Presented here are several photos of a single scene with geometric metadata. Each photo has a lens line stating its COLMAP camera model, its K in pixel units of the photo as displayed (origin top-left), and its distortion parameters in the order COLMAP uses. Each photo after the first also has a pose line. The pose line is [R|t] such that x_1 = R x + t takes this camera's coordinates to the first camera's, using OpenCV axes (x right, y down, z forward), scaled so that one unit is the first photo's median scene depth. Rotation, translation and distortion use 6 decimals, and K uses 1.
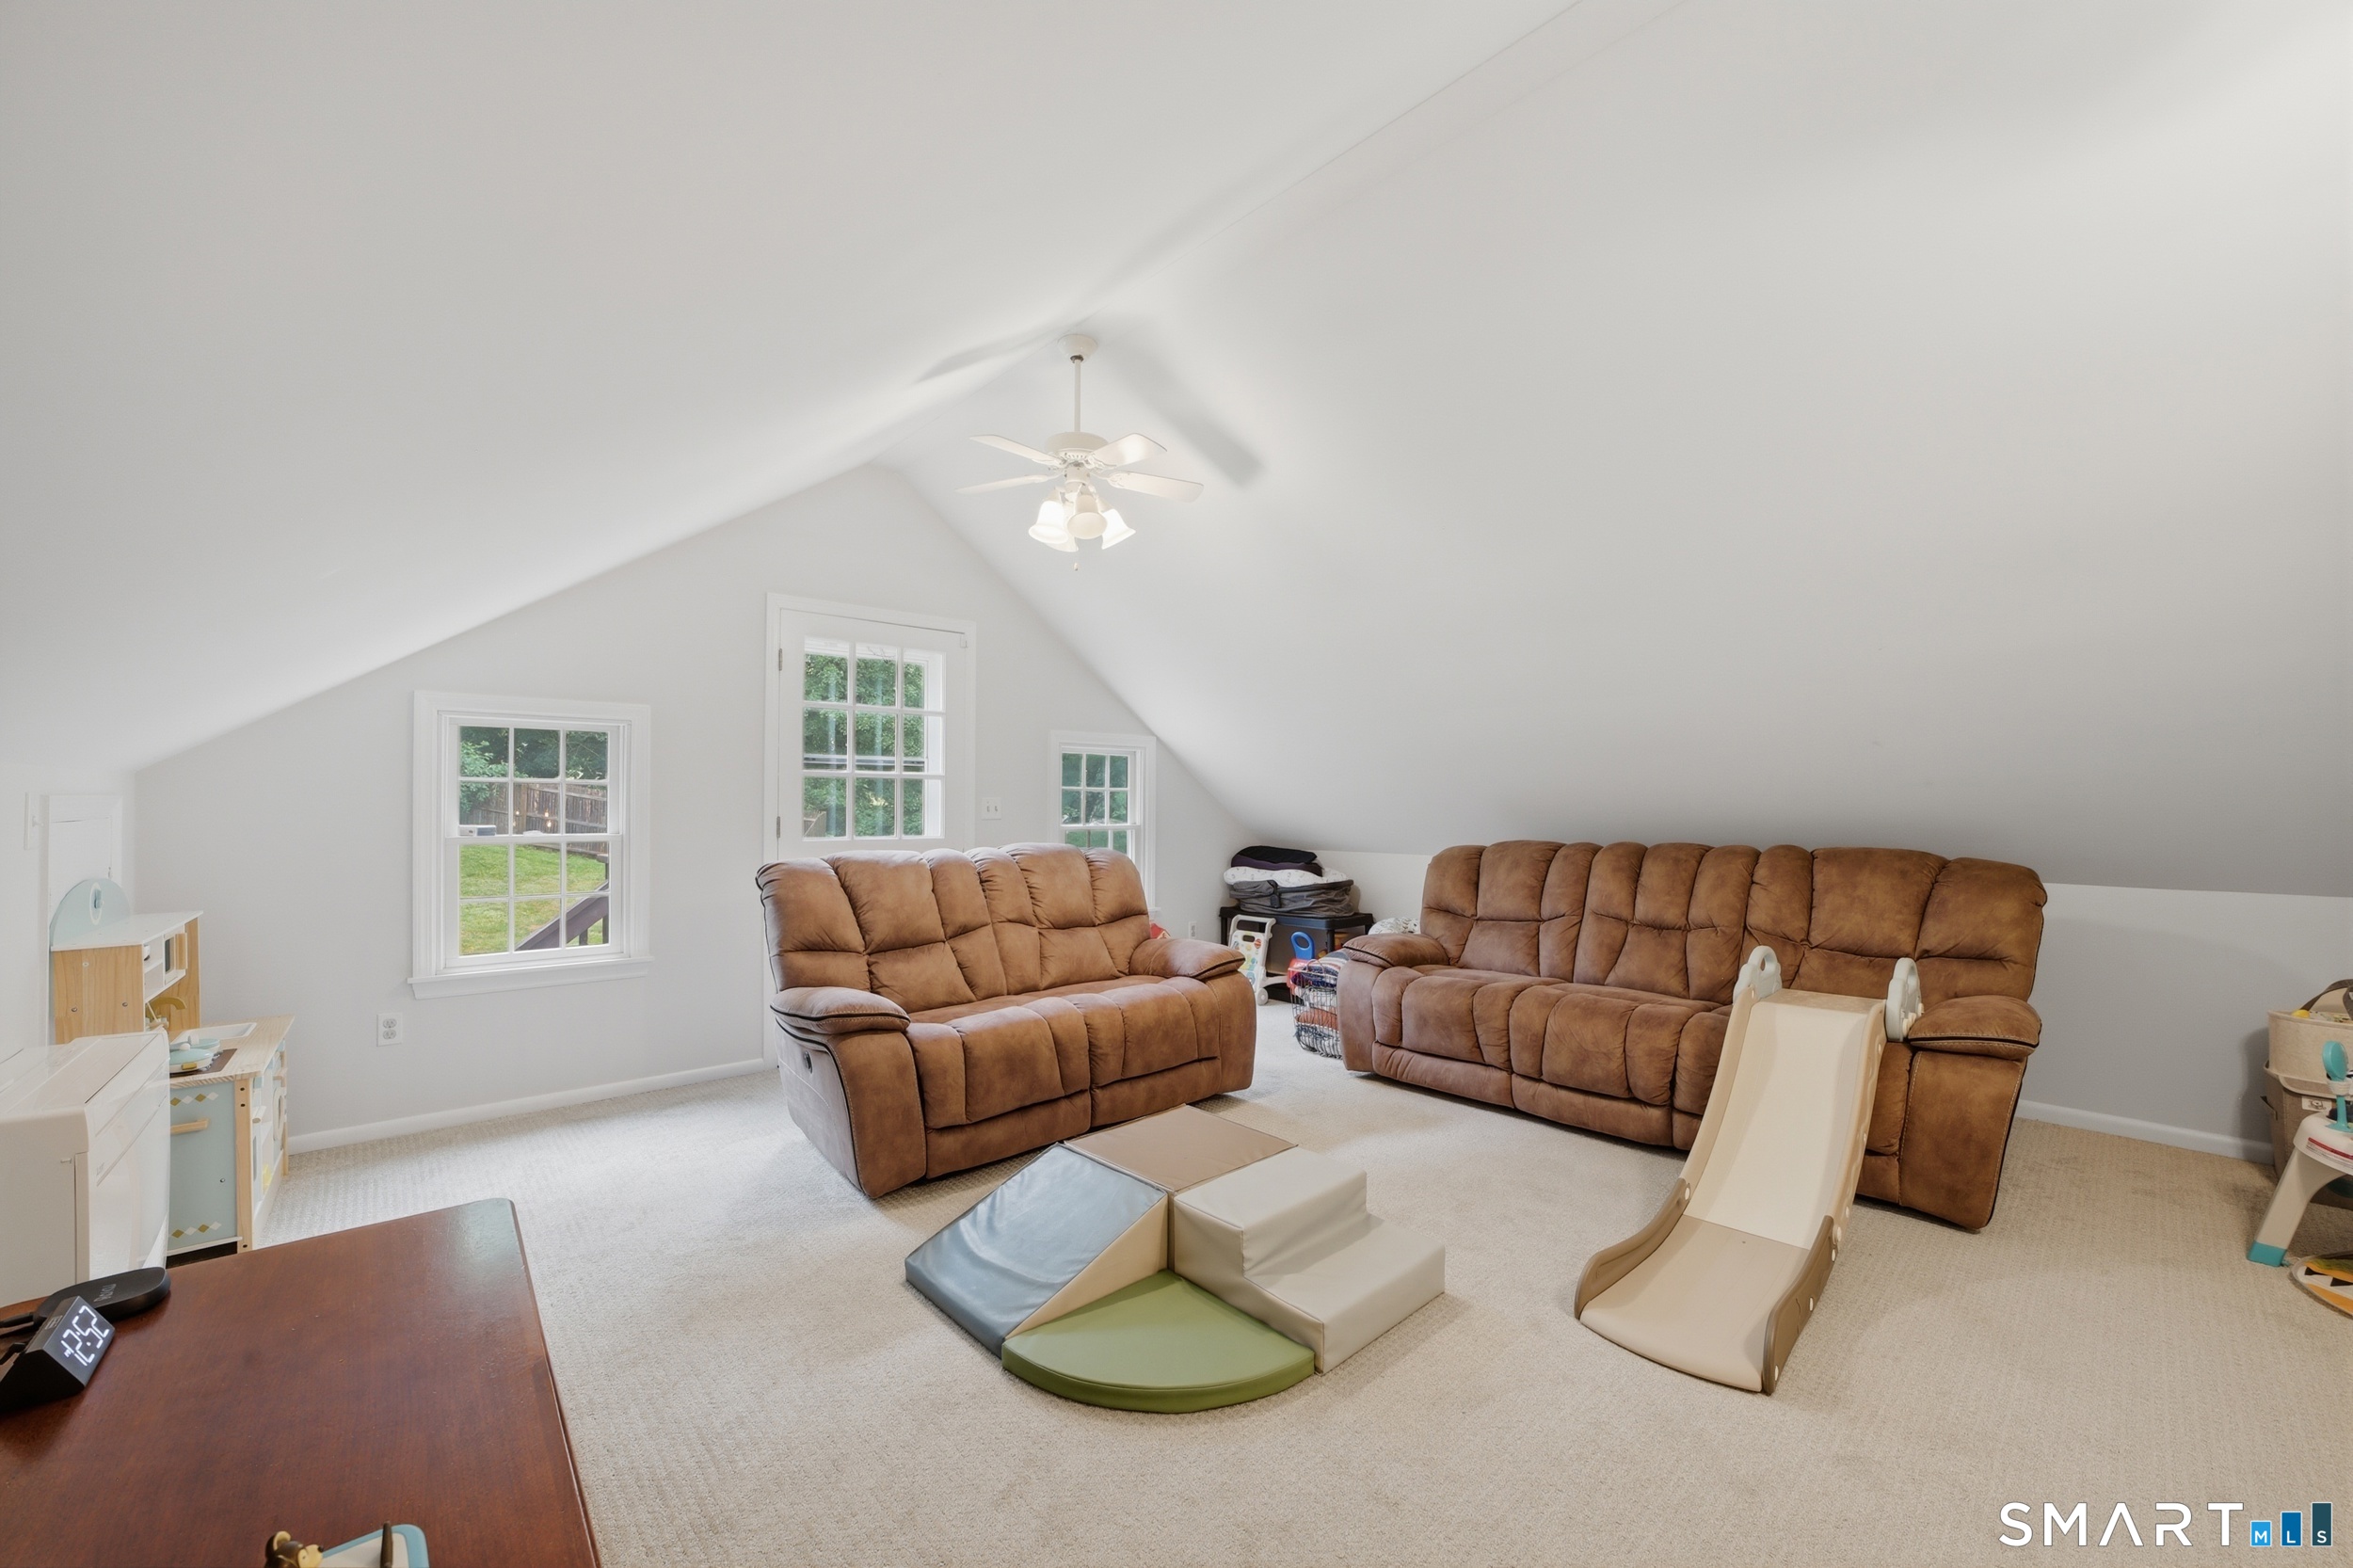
lens RADIAL K [[923.0, 0, 1178.7], [0, 923.0, 802.5], [0, 0, 1]] dist [-0.041484, 0.011324]
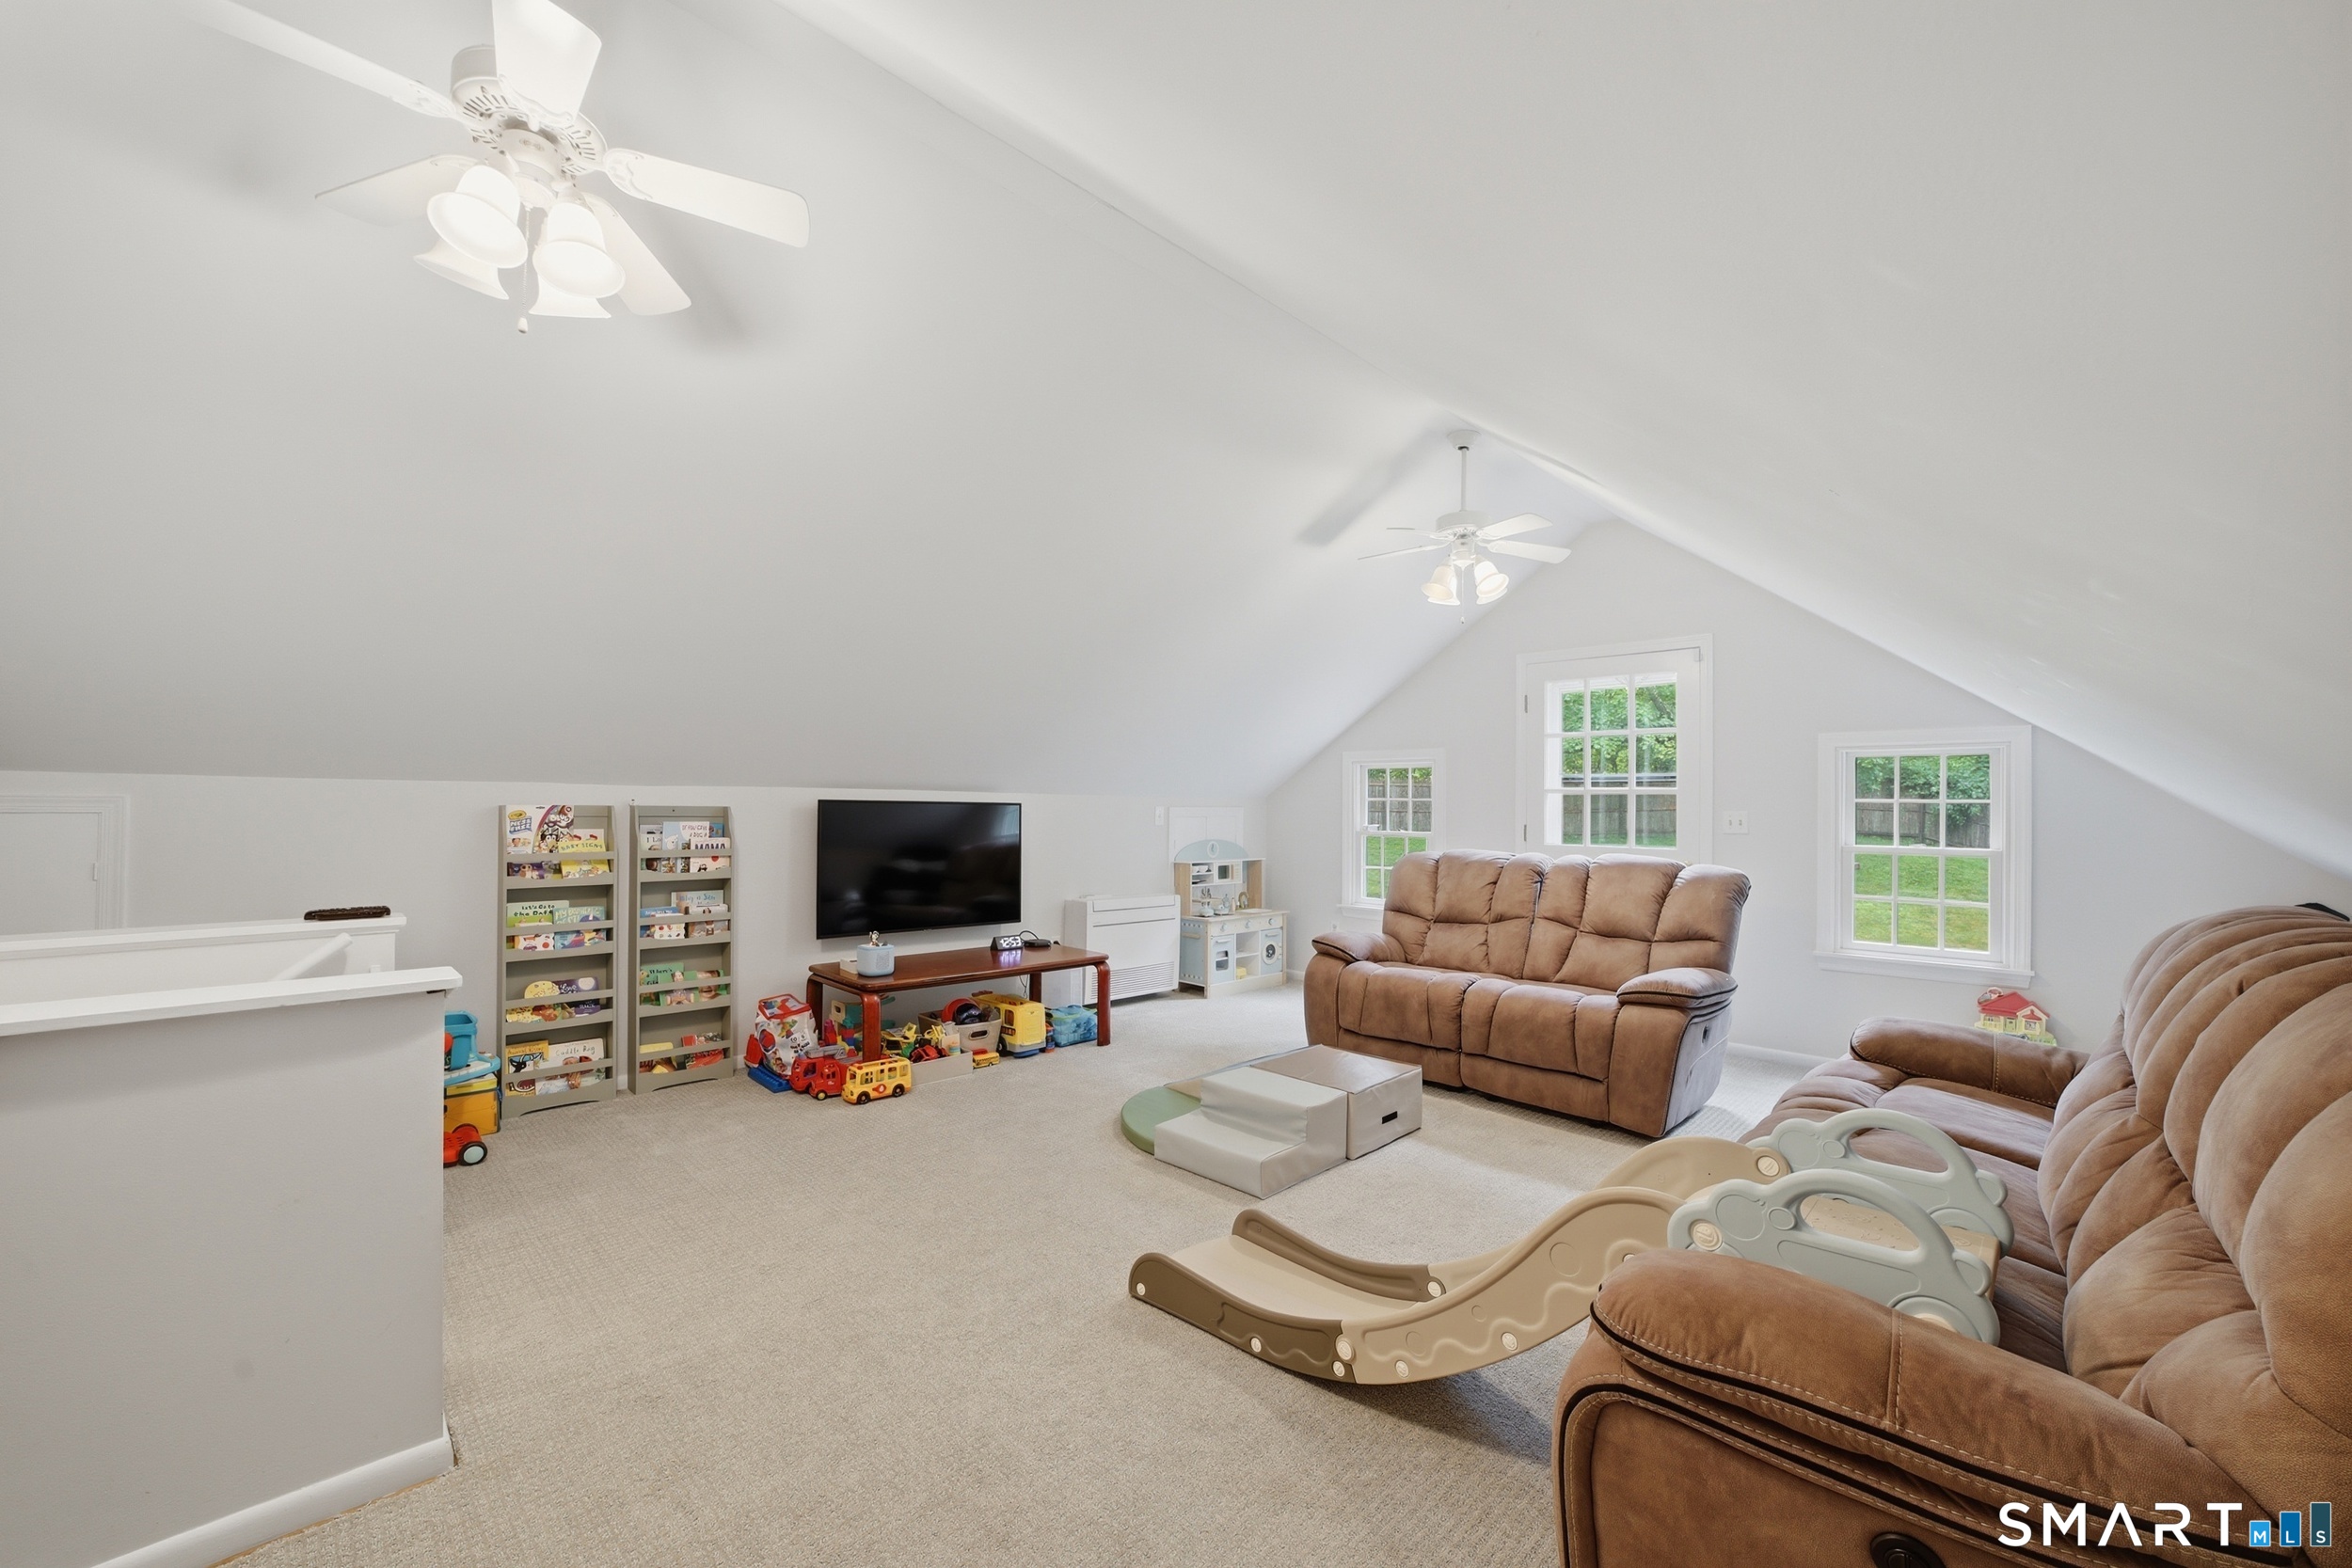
lens RADIAL K [[922.5, 0, 1178.2], [0, 922.5, 802.5], [0, 0, 1]] dist [-0.041484, 0.011324]
pose [[0.042027, -0.010084, -0.999066, 0.986529], [-0.009447, 0.999900, -0.010490, 0.002210], [0.999072, 0.009879, 0.041927, 0.527634]]
